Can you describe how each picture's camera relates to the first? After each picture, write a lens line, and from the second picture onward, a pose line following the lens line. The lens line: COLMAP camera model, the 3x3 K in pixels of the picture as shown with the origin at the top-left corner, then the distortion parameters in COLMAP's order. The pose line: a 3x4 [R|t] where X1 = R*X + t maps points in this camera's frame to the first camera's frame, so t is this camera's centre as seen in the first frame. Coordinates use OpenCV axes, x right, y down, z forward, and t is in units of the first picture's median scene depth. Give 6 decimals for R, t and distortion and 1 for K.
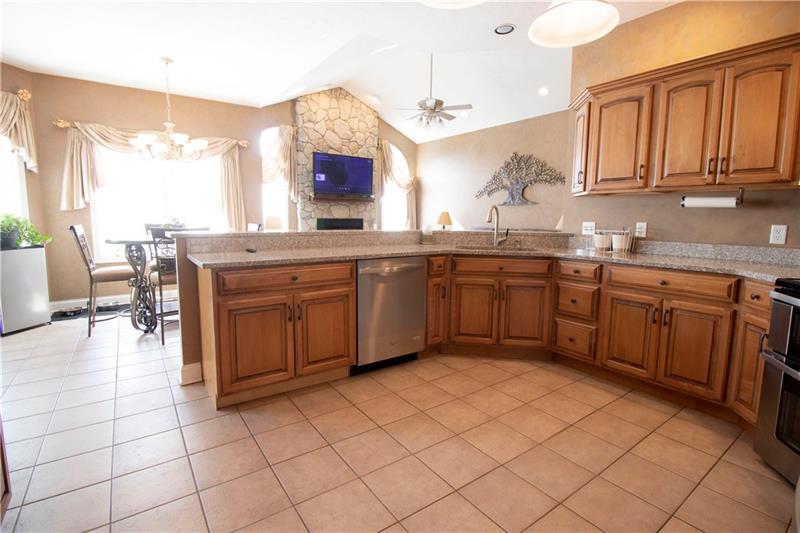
lens RADIAL K [[372.3, 0, 398.0], [0, 372.3, 261.9], [0, 0, 1]] dist [0.003123, -0.000303]
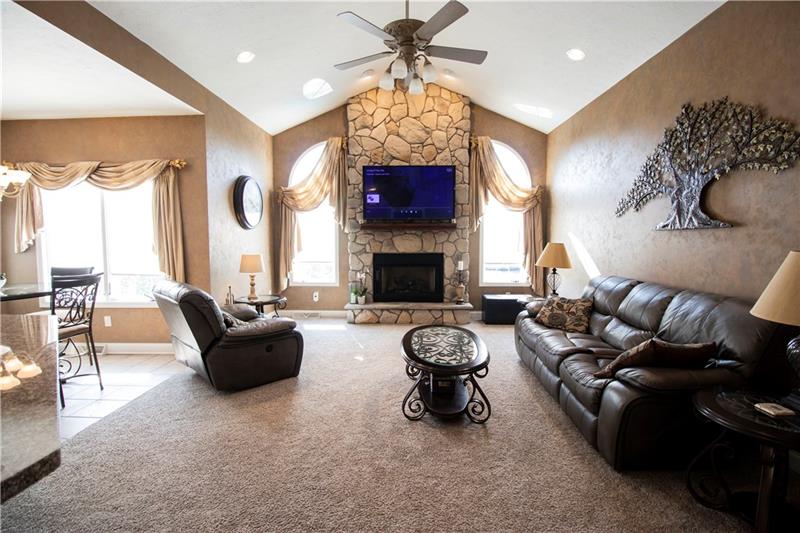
lens RADIAL K [[372.3, 0, 398.0], [0, 372.3, 261.9], [0, 0, 1]] dist [0.003123, -0.000303]
pose [[0.813276, 0.021810, -0.581469, 0.268076], [-0.056501, 0.997535, -0.041609, -0.073581], [0.579128, 0.066694, 0.812504, 0.436013]]
